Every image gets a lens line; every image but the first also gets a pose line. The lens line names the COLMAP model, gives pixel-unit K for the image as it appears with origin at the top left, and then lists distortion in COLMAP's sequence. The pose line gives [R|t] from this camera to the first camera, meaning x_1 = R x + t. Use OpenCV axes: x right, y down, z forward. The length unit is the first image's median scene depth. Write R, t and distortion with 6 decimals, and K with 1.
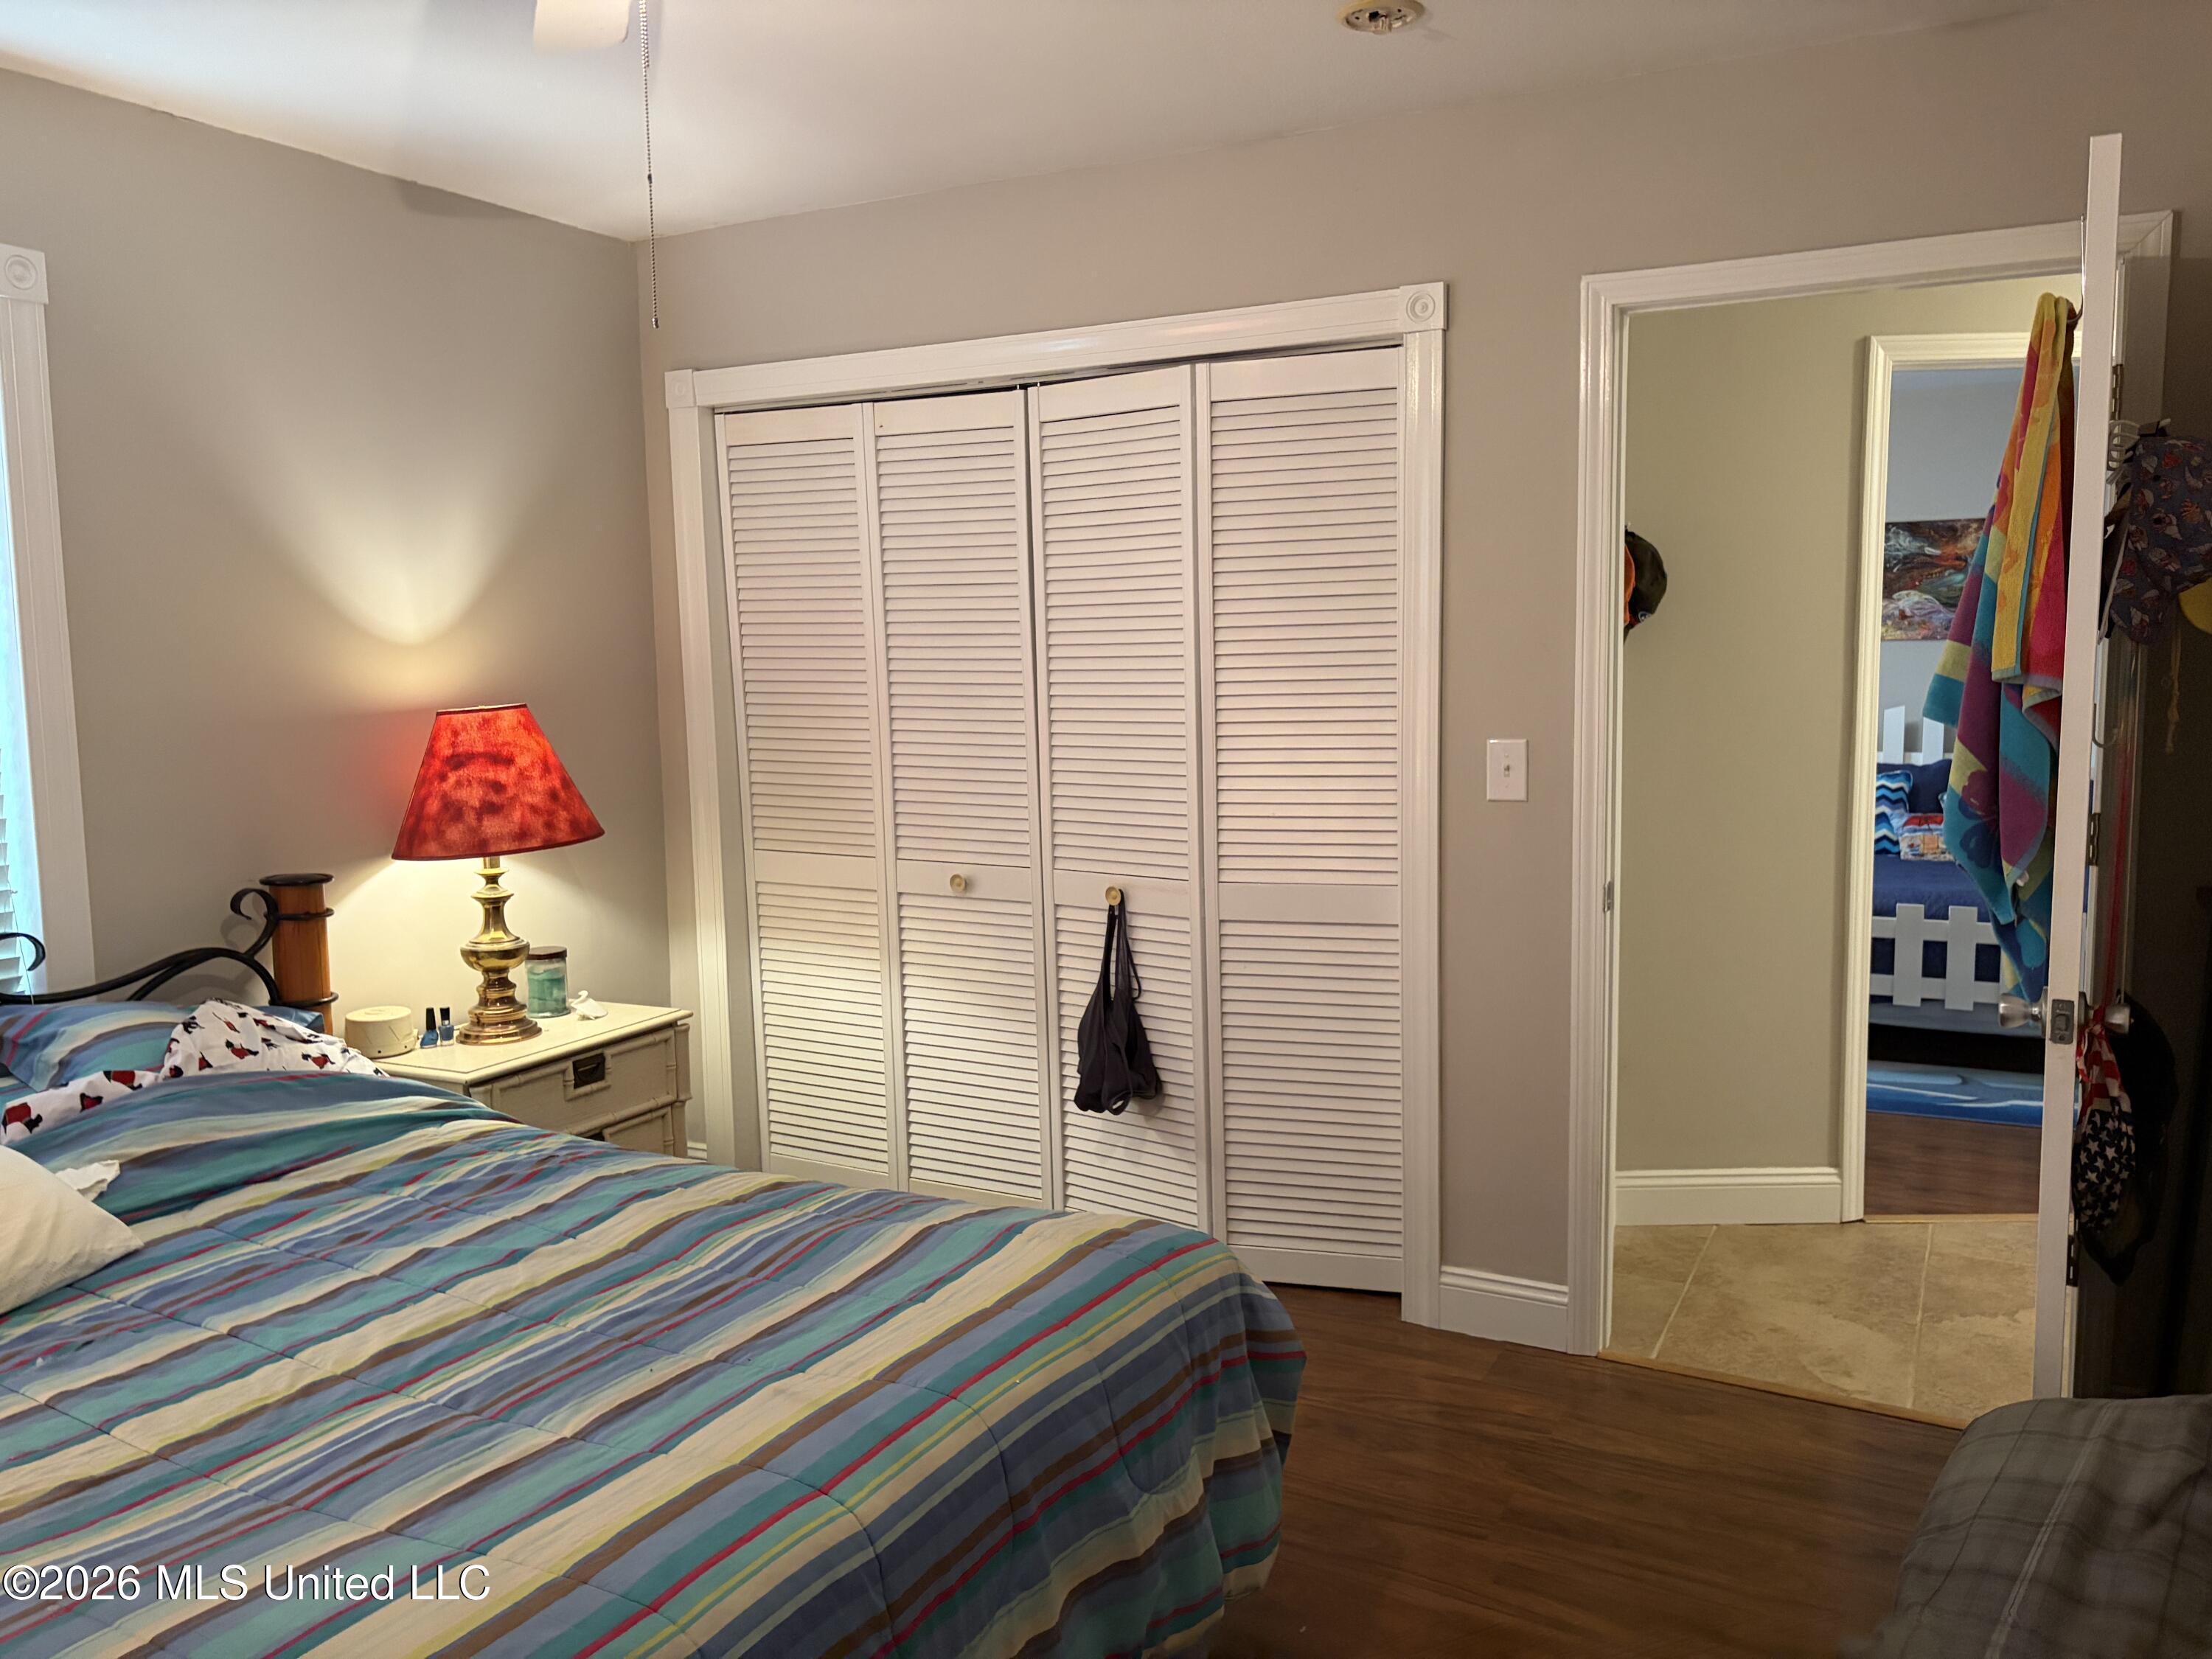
lens RADIAL K [[1677.6, 0, 1107.0], [0, 1677.6, 836.0], [0, 0, 1]] dist [0.068549, -0.072841]
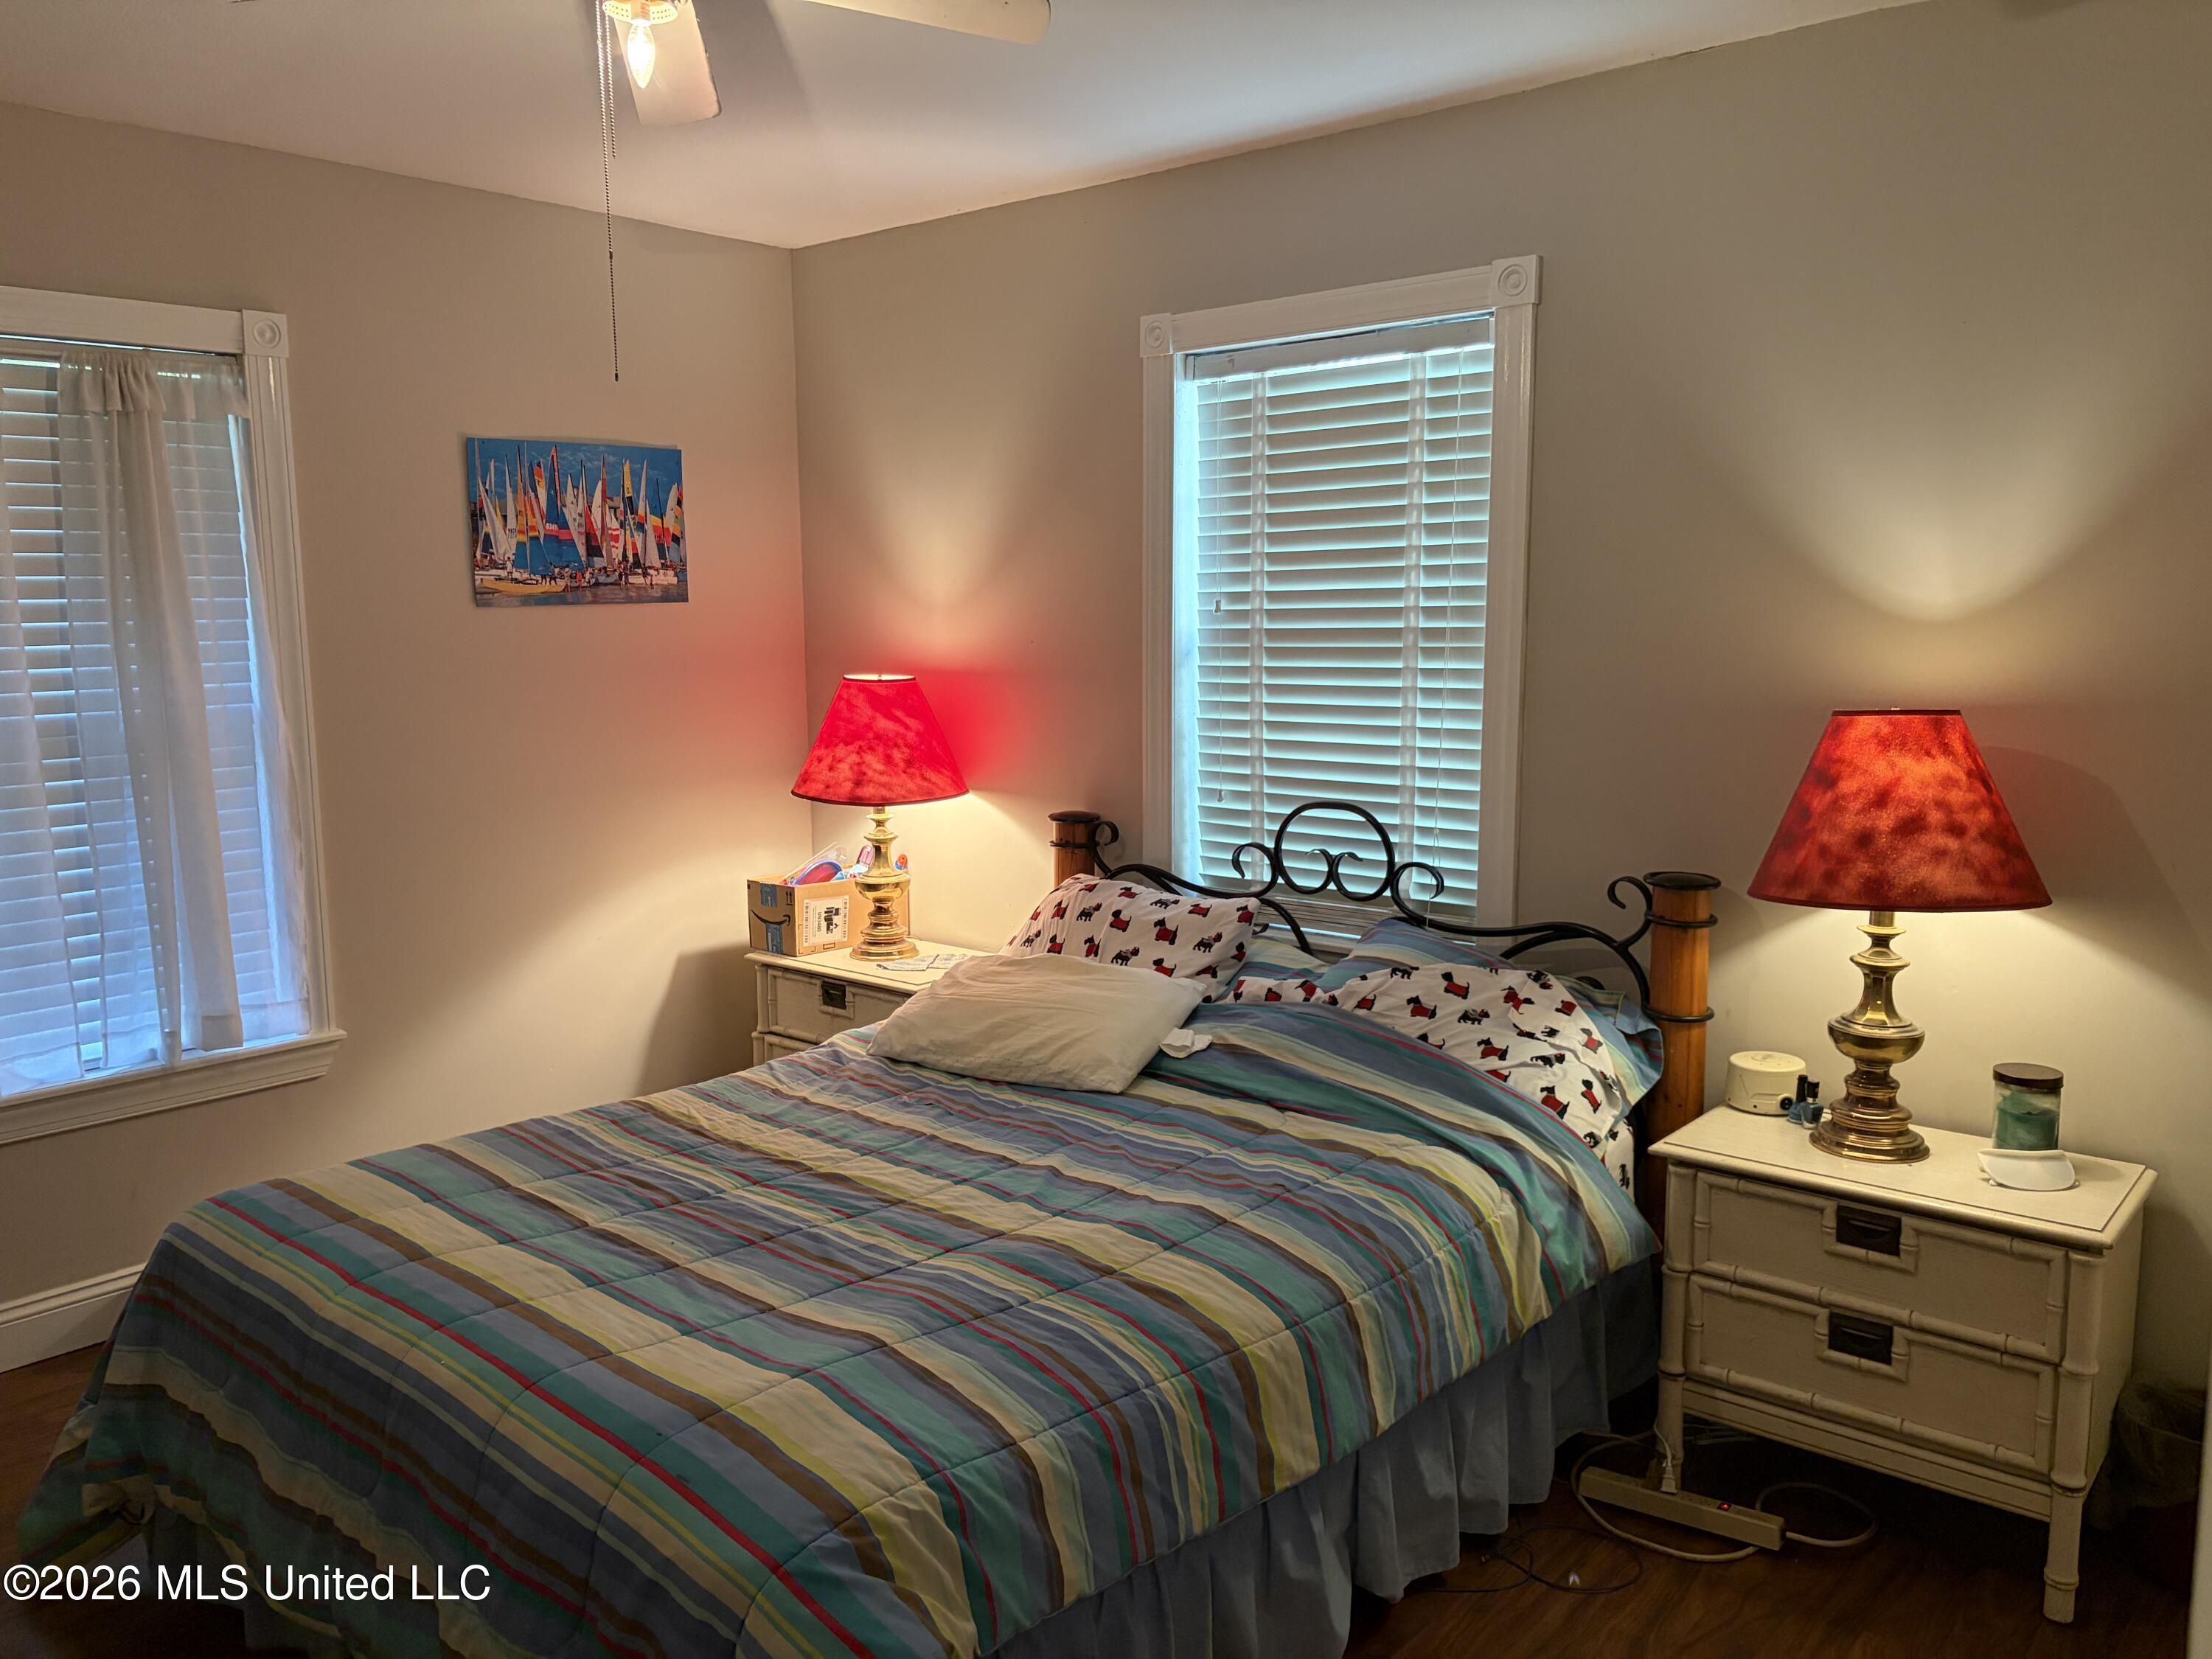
lens RADIAL K [[1677.6, 0, 1107.0], [0, 1677.6, 836.0], [0, 0, 1]] dist [0.068549, -0.072841]
pose [[-0.238656, 0.151696, -0.959183, 0.552031], [-0.091259, 0.979849, 0.177671, -0.155591], [0.966807, 0.129936, -0.220003, 1.067067]]
